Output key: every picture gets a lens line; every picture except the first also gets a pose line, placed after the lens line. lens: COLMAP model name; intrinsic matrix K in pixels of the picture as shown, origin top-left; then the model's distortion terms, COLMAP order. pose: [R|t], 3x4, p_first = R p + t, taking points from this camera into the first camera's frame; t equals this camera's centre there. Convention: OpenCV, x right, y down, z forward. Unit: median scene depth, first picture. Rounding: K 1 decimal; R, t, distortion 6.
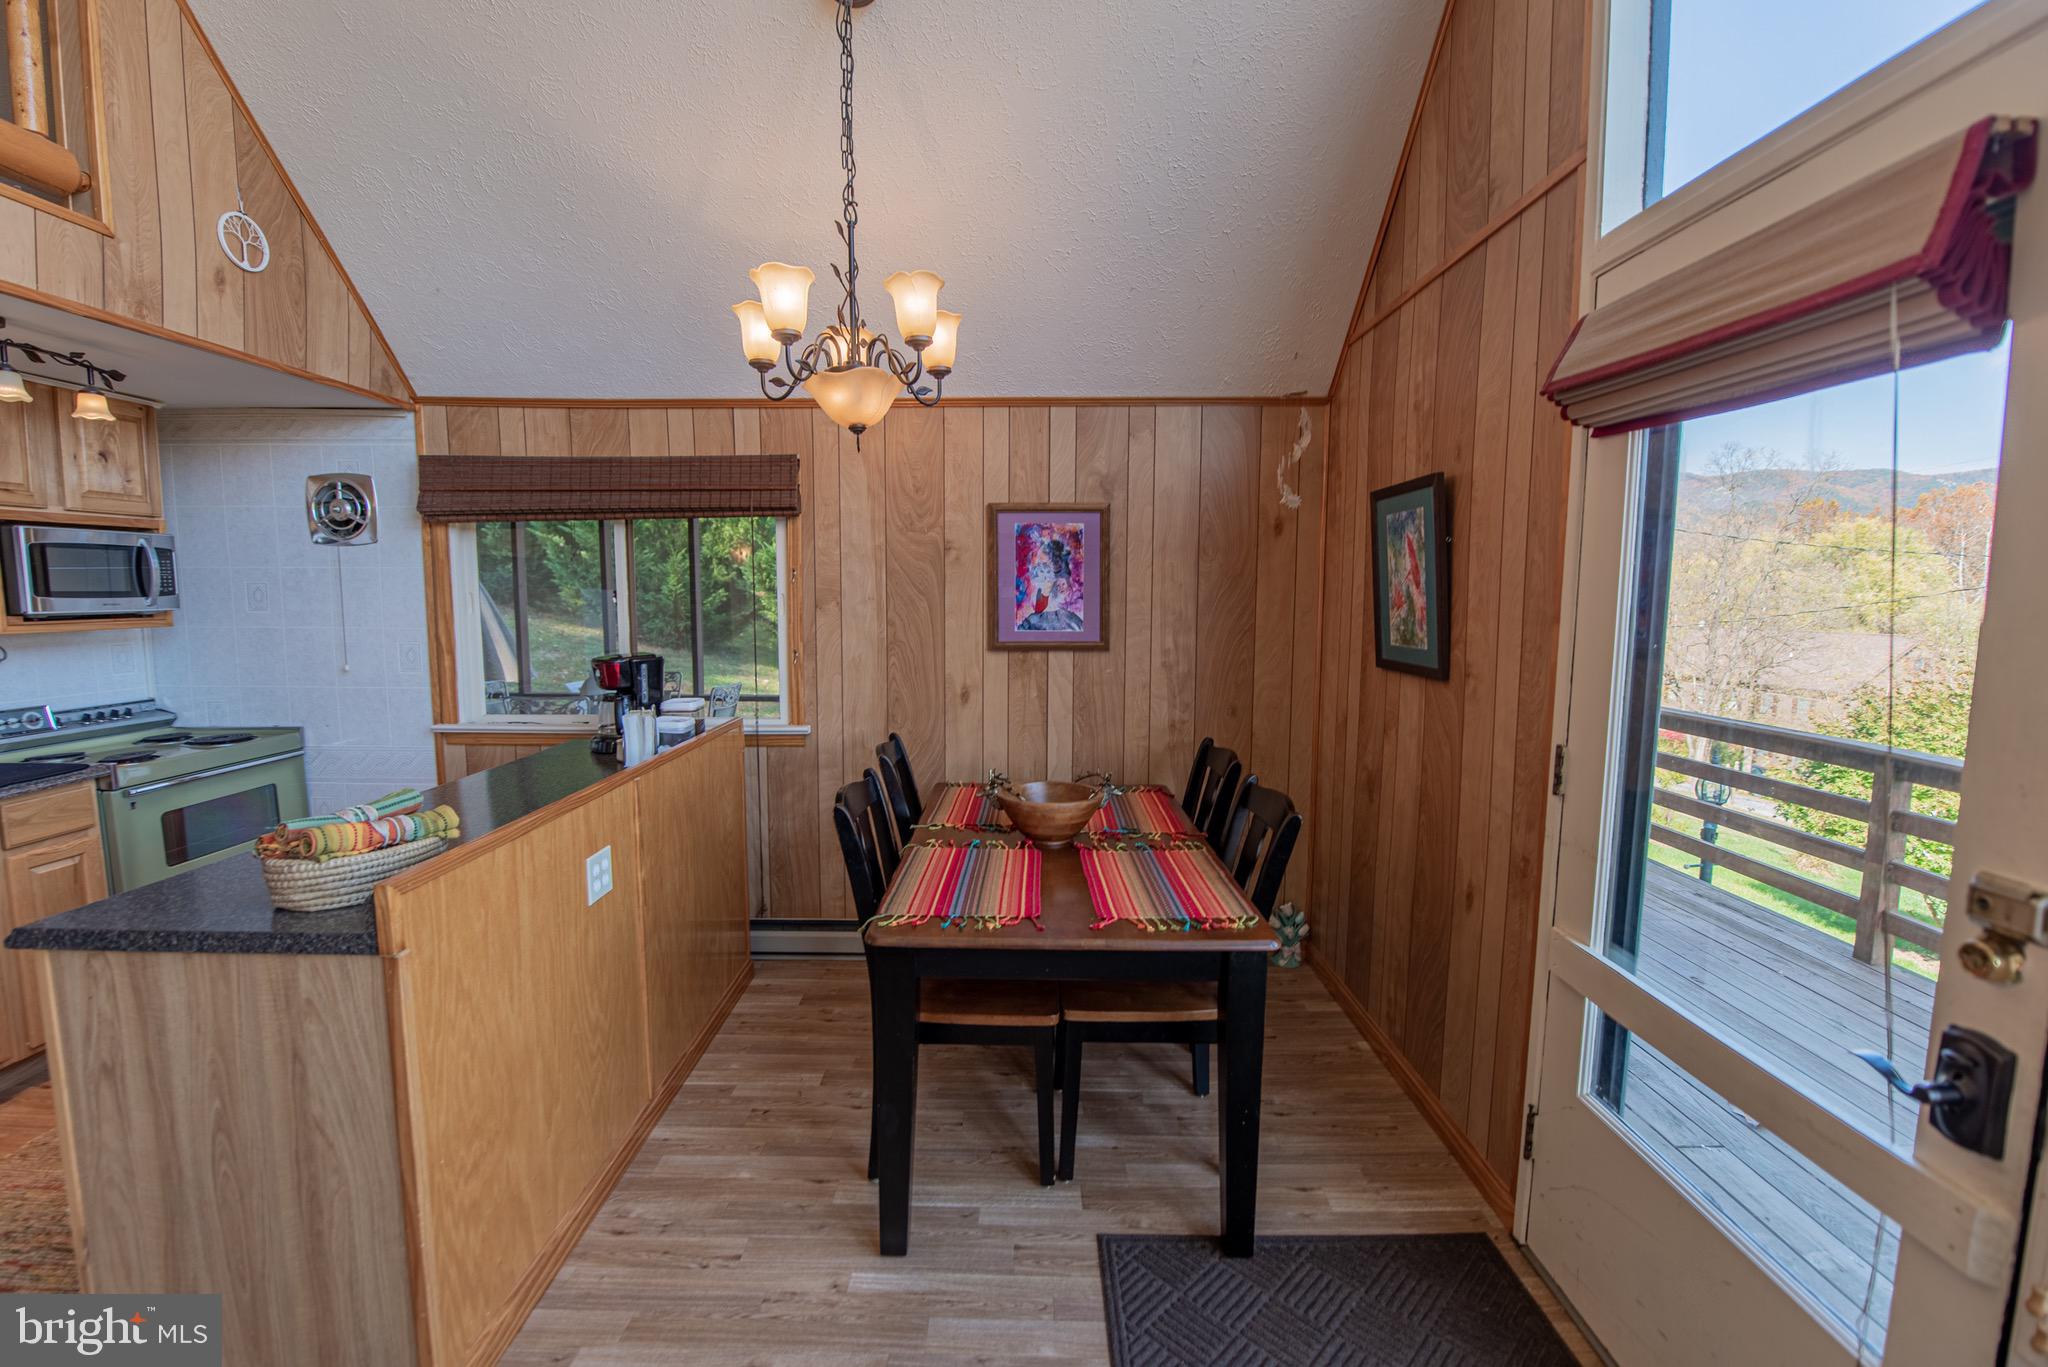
lens RADIAL K [[859.2, 0, 1024.4], [0, 859.2, 681.7], [0, 0, 1]] dist [-0.017940, -0.001353]
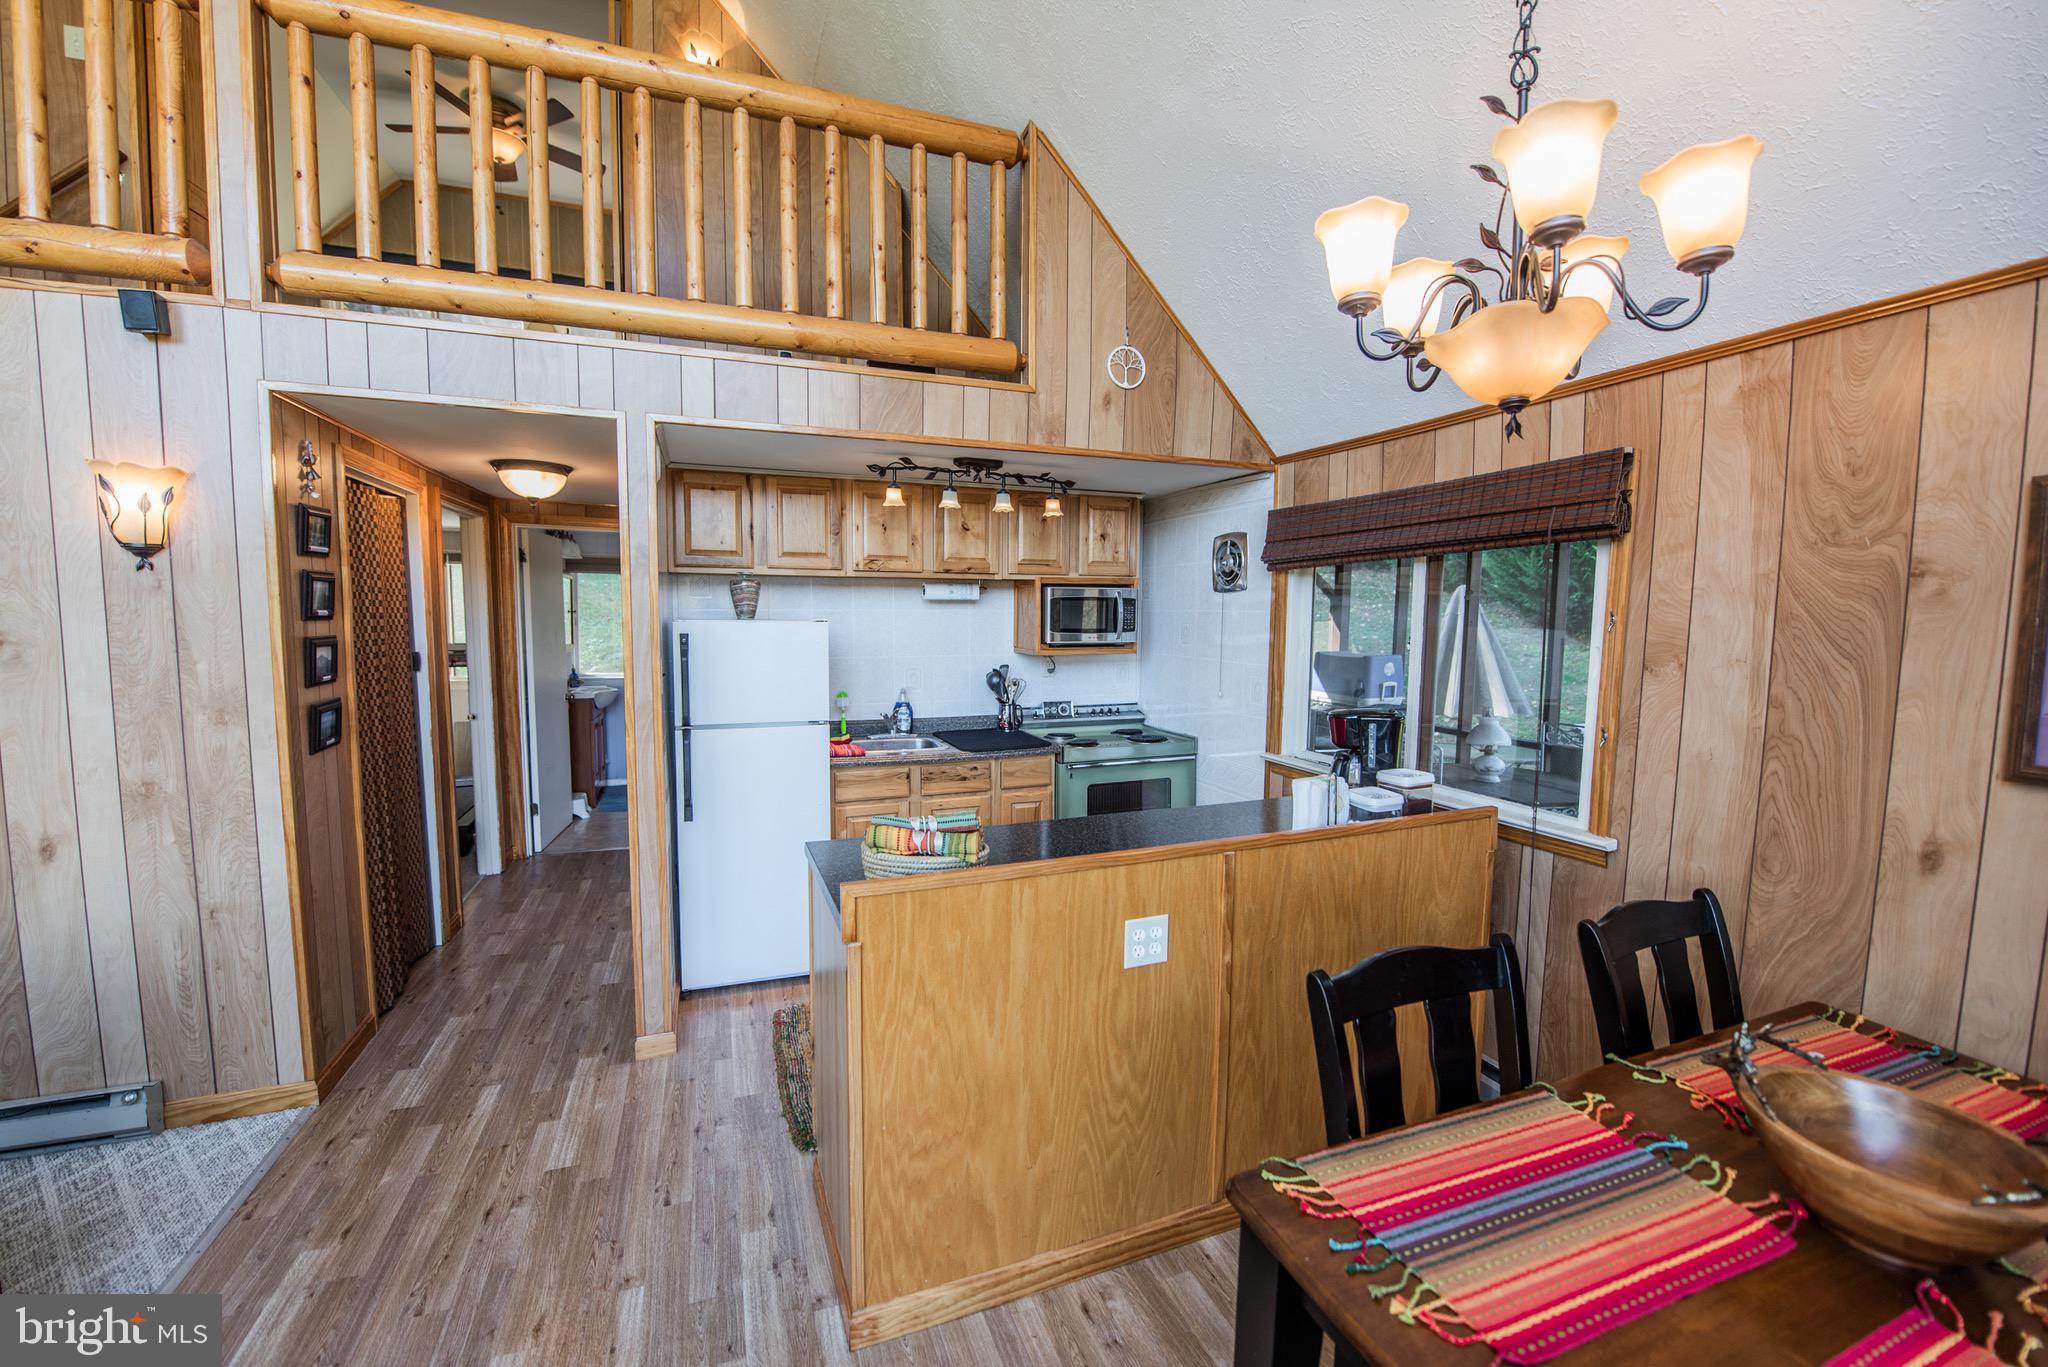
lens RADIAL K [[814.7, 0, 1019.2], [0, 814.7, 682.8], [0, 0, 1]] dist [-0.016346, -0.002050]
pose [[0.356013, 0.077783, -0.931238, 0.195987], [-0.101276, 0.993872, 0.044297, -0.062058], [0.928977, 0.078542, 0.361709, 0.360134]]
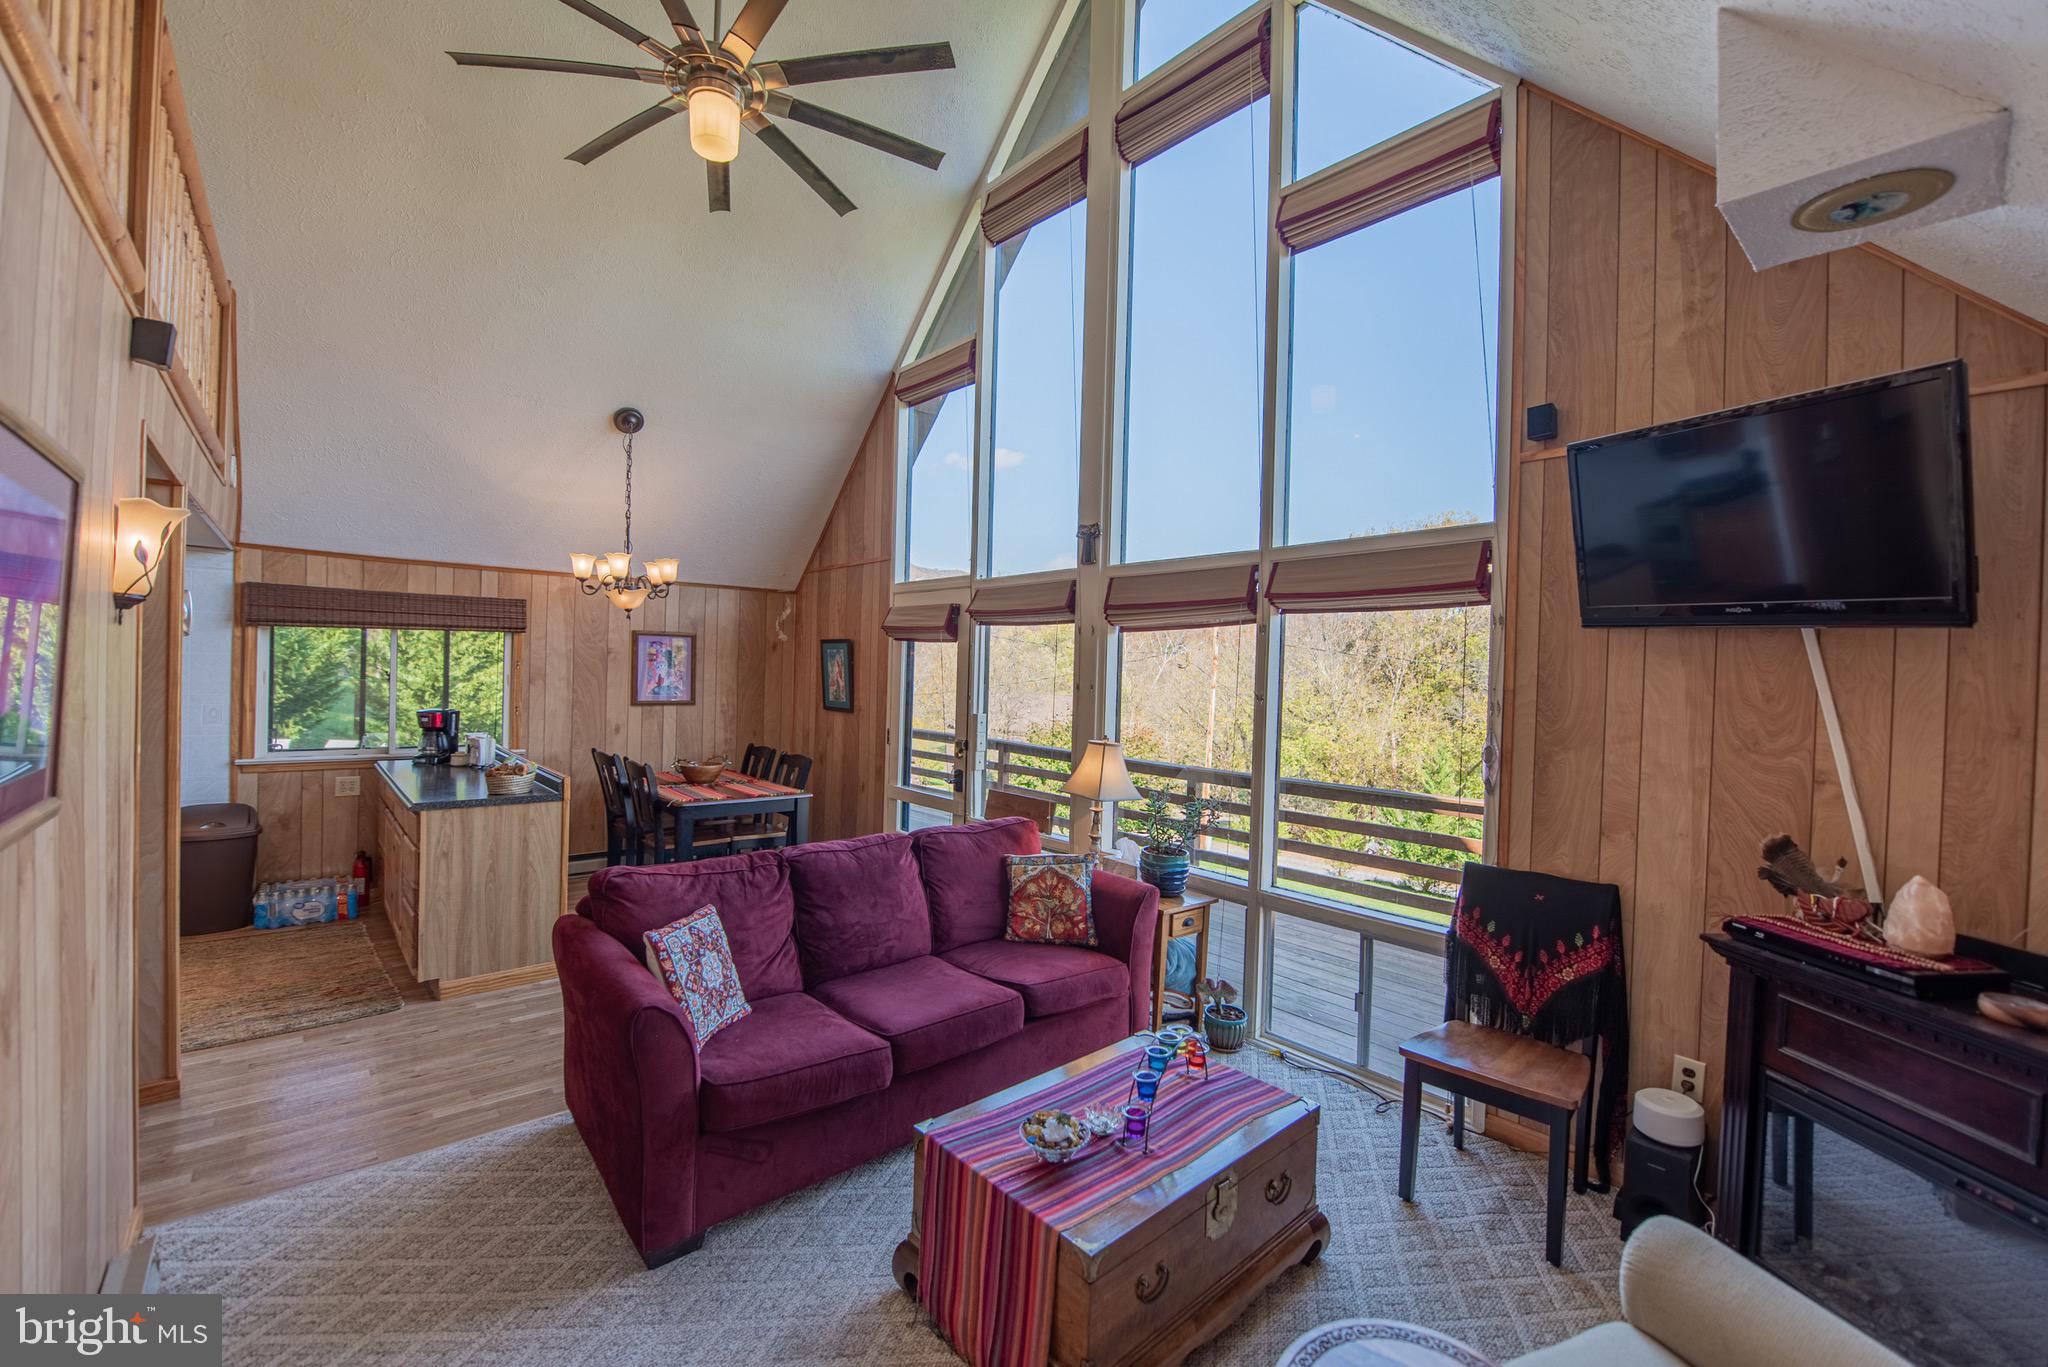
lens RADIAL K [[827.6, 0, 1027.1], [0, 827.6, 679.5], [0, 0, 1]] dist [-0.017420, -0.000292]
pose [[0.748500, 0.009066, 0.663073, -0.687932], [0.042047, 0.997246, -0.061099, 0.063379], [-0.661801, 0.073613, 0.746057, -1.104309]]
